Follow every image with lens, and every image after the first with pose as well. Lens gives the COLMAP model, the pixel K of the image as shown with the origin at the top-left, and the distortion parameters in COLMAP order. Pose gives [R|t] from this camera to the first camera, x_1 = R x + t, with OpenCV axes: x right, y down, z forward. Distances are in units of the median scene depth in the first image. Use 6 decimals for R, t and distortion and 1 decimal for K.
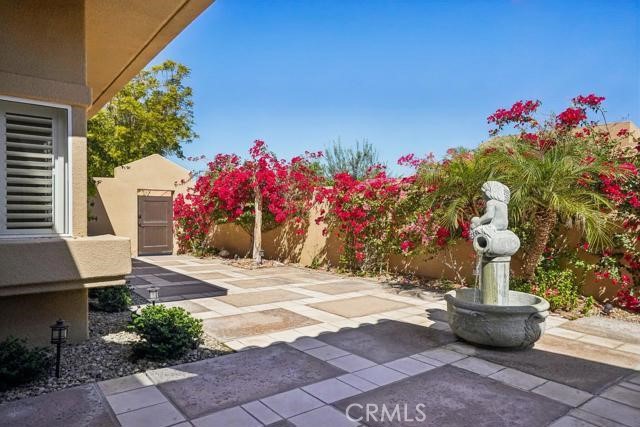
lens RADIAL K [[422.3, 0, 320.0], [0, 422.3, 213.5], [0, 0, 1]] dist [0.003518, 0.002627]
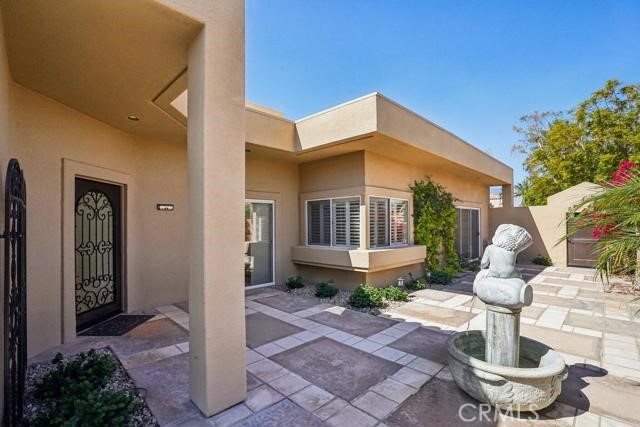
lens RADIAL K [[303.0, 0, 324.8], [0, 303.0, 222.3], [0, 0, 1]] dist [-0.040377, 0.000563]
pose [[0.141848, -0.008253, -0.989854, 1.197378], [0.007291, 0.999947, -0.007292, -0.096422], [0.989862, -0.006183, 0.141901, 0.602463]]
